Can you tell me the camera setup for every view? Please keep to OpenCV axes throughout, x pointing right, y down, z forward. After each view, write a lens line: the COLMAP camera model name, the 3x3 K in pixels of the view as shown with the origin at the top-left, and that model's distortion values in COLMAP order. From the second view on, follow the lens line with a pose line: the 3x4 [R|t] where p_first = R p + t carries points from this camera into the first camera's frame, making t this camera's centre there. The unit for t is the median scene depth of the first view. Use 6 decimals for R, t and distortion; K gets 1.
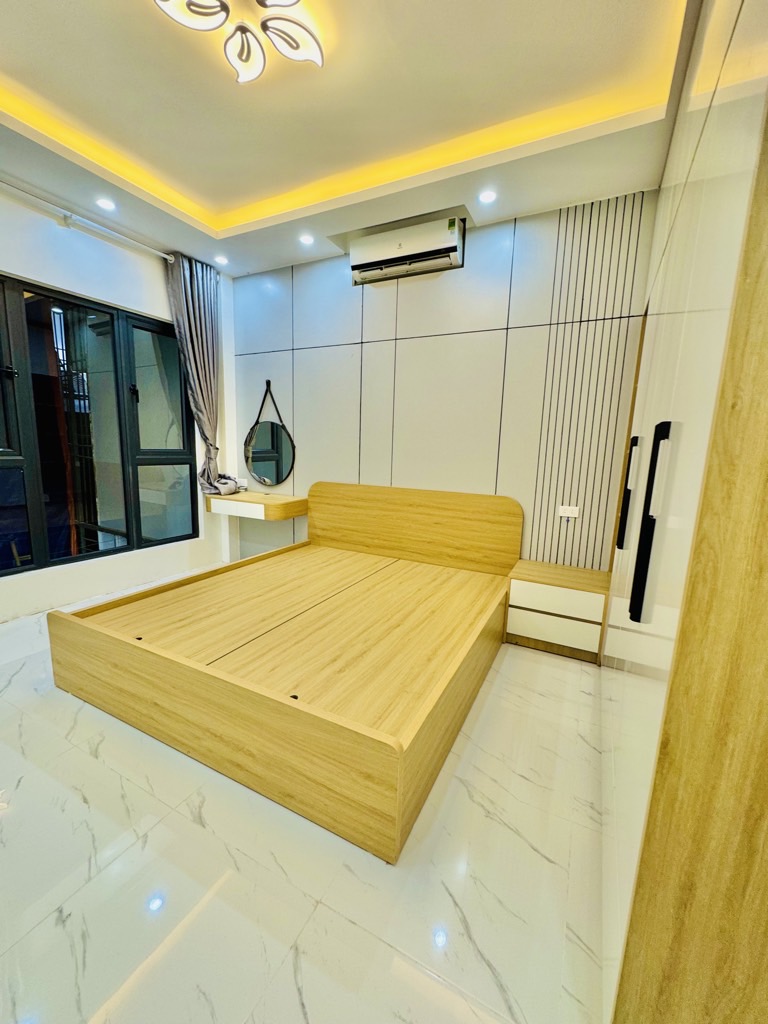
lens RADIAL K [[409.3, 0, 385.2], [0, 409.3, 513.2], [0, 0, 1]] dist [-0.002538, 0.000007]
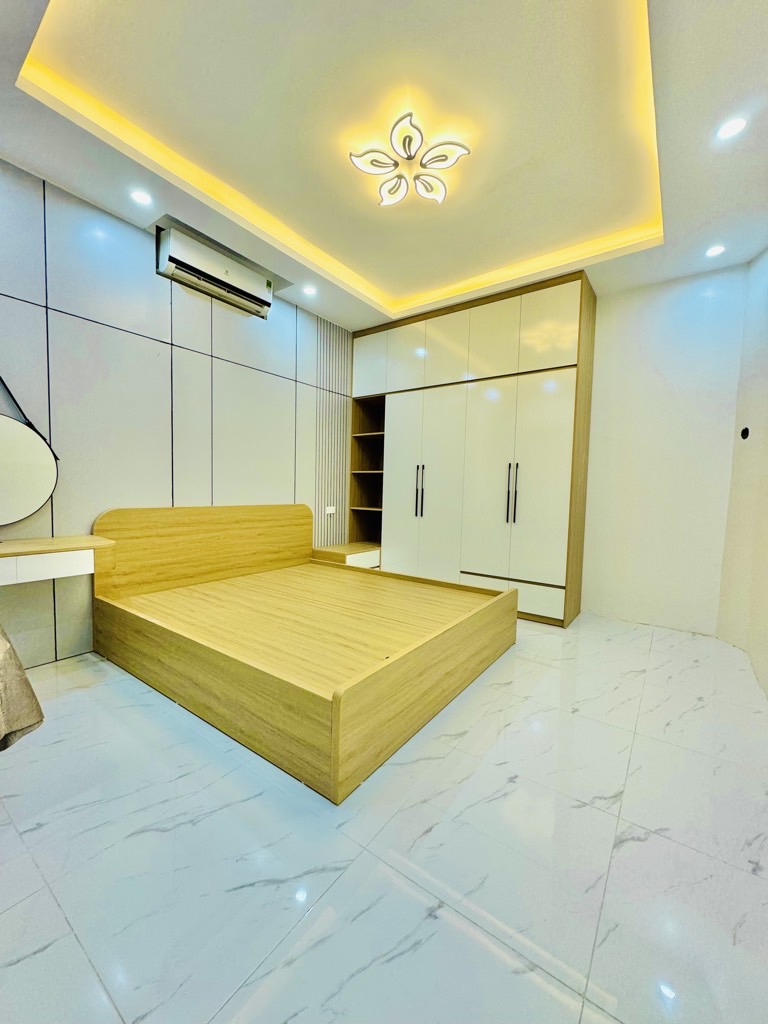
lens RADIAL K [[409.3, 0, 383.7], [0, 409.3, 514.8], [0, 0, 1]] dist [-0.002538, 0.000007]
pose [[0.150803, -0.091378, 0.984332, -1.038688], [0.142799, 0.987289, 0.069775, -0.065452], [-0.978196, 0.130039, 0.161935, 0.551689]]
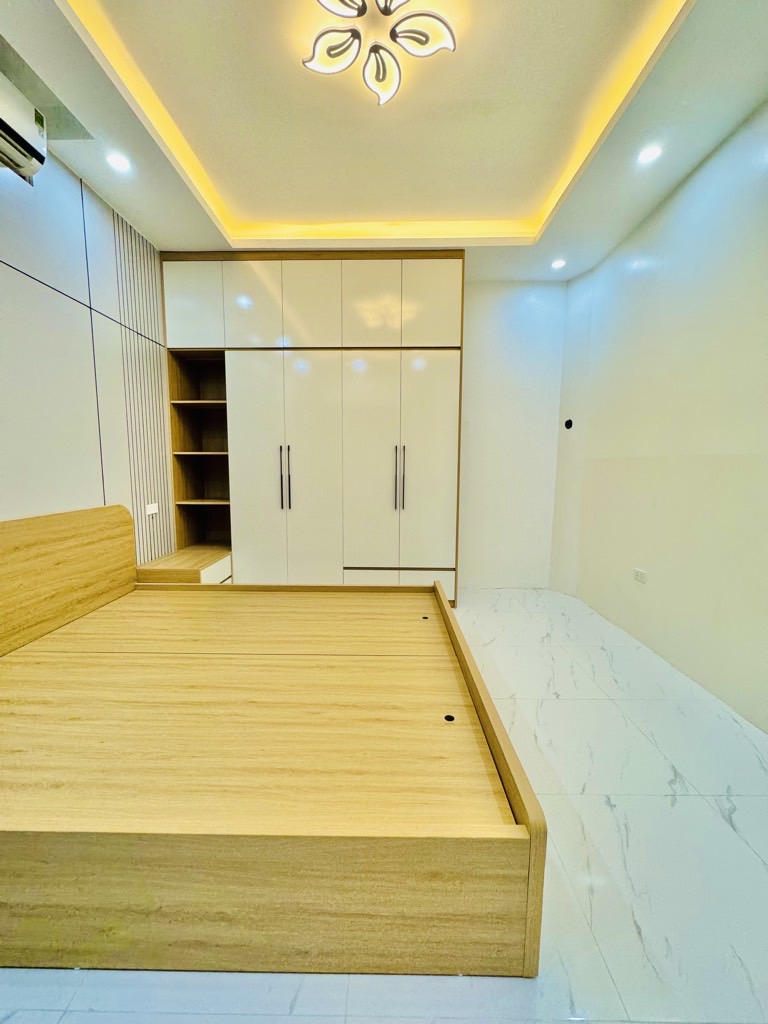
lens RADIAL K [[409.3, 0, 383.6], [0, 409.3, 513.8], [0, 0, 1]] dist [-0.002538, 0.000007]
pose [[-0.447042, -0.137299, 0.883913, -0.775855], [0.127914, 0.968183, 0.215082, -0.144320], [-0.885320, 0.209216, -0.415256, 0.903231]]
